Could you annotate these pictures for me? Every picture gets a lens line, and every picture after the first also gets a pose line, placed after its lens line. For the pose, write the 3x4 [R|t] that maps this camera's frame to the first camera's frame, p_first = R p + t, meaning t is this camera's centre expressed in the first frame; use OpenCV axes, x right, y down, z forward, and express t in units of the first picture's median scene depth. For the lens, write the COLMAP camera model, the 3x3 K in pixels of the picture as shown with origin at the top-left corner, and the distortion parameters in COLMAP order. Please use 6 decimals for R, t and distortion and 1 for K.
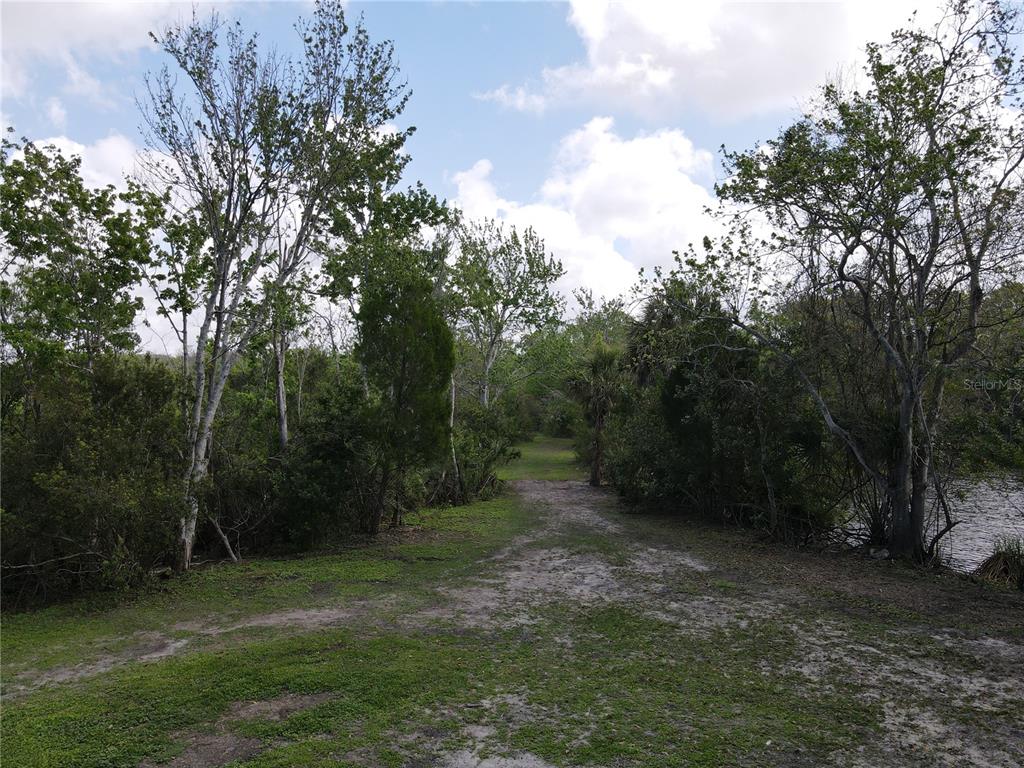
lens RADIAL K [[752.8, 0, 509.4], [0, 752.8, 388.5], [0, 0, 1]] dist [-0.002929, 0.028222]
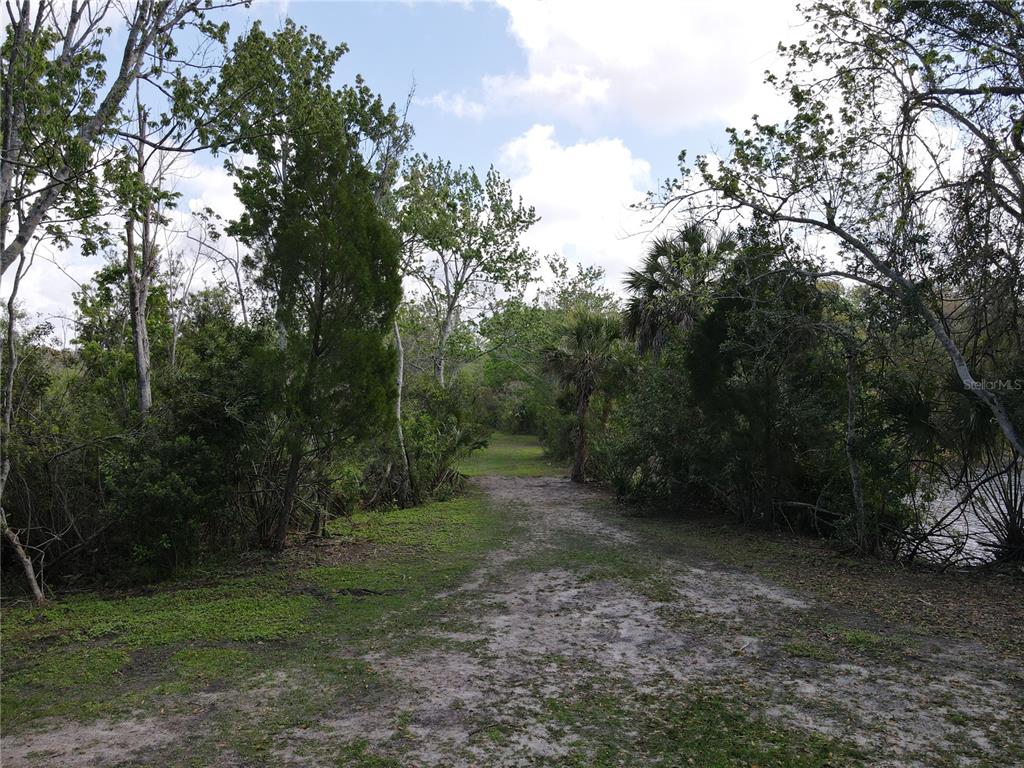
lens RADIAL K [[752.8, 0, 514.3], [0, 752.8, 376.0], [0, 0, 1]] dist [-0.002929, 0.028222]
pose [[0.997530, 0.005073, 0.070064, -0.019275], [-0.003659, 0.999787, -0.020289, 0.050794], [-0.070152, 0.019983, 0.997336, 0.313318]]
